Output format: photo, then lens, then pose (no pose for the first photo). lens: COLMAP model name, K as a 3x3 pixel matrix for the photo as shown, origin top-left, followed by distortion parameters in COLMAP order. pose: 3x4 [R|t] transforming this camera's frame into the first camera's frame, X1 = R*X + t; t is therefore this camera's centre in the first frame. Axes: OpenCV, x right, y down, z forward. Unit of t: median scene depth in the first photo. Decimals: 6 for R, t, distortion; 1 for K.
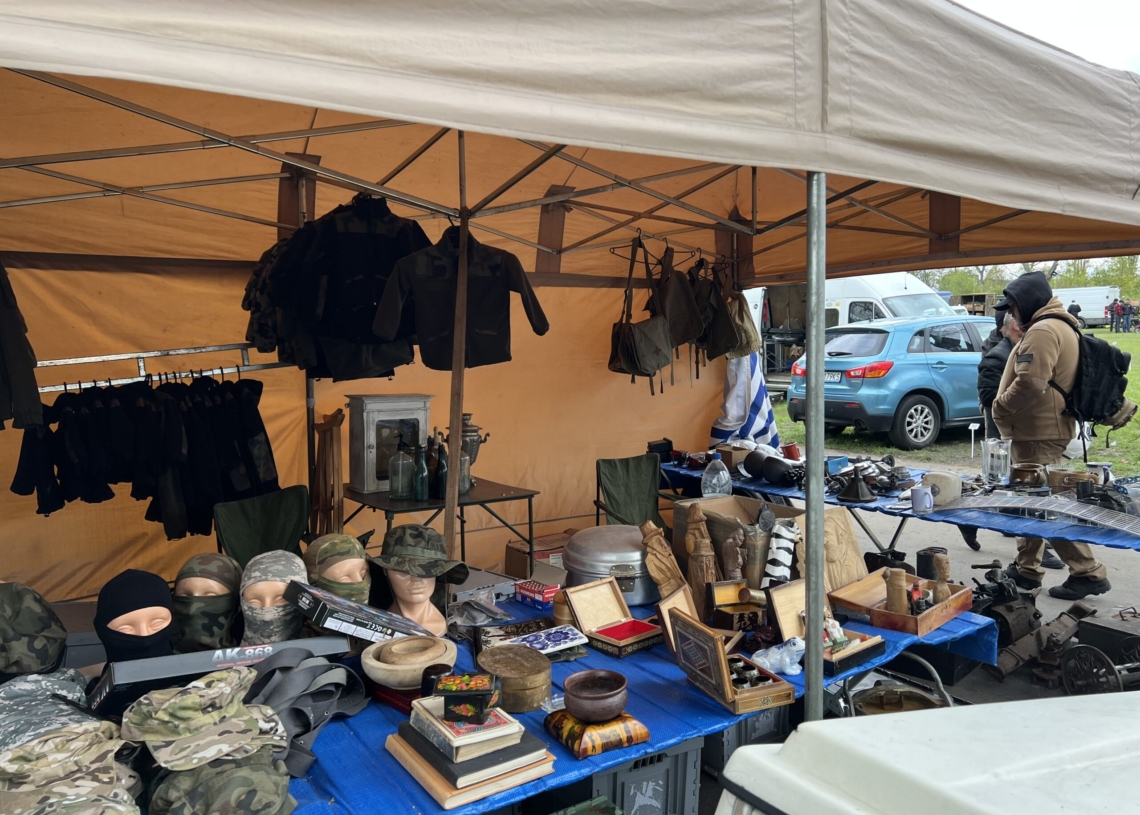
lens RADIAL K [[848.8, 0, 569.2], [0, 848.8, 417.9], [0, 0, 1]] dist [0.047580, -0.053860]
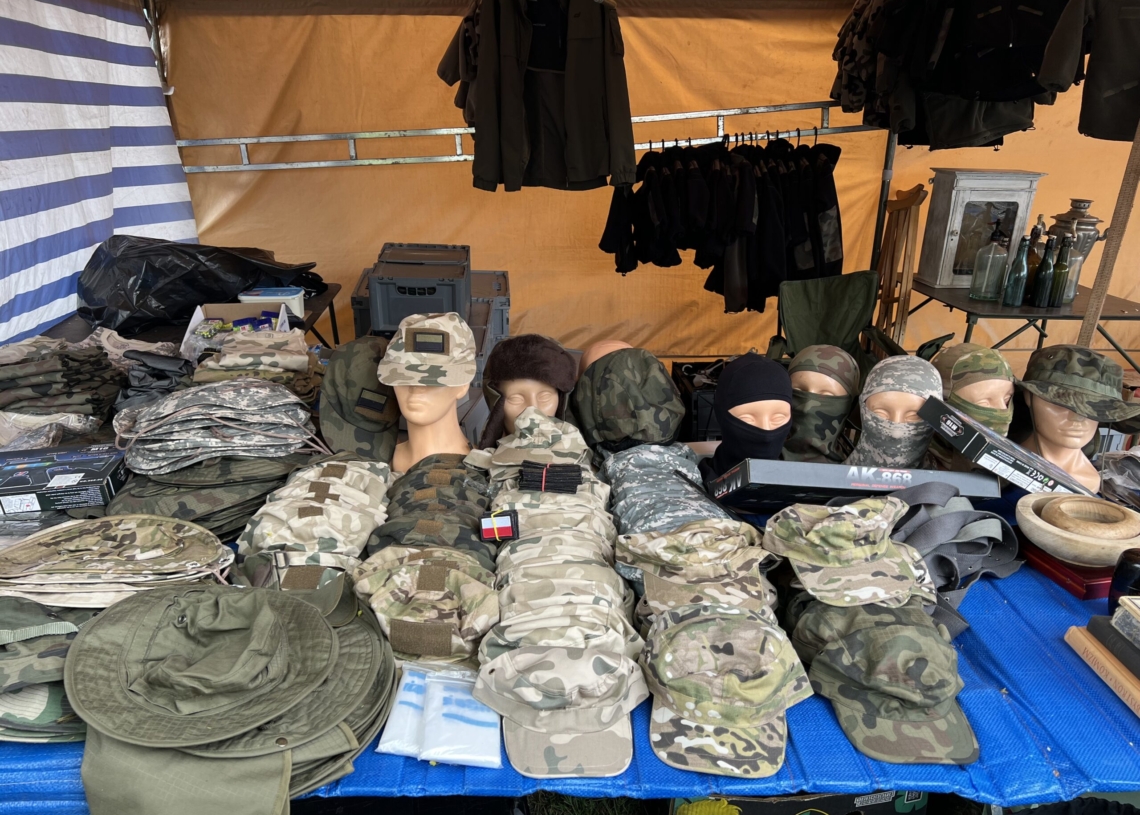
lens RADIAL K [[848.8, 0, 569.2], [0, 848.8, 417.9], [0, 0, 1]] dist [0.047580, -0.053860]
pose [[0.842877, 0.198605, -0.500114, -0.211132], [-0.065713, 0.960431, 0.270654, 0.011792], [0.534079, -0.195264, 0.822577, 0.142003]]
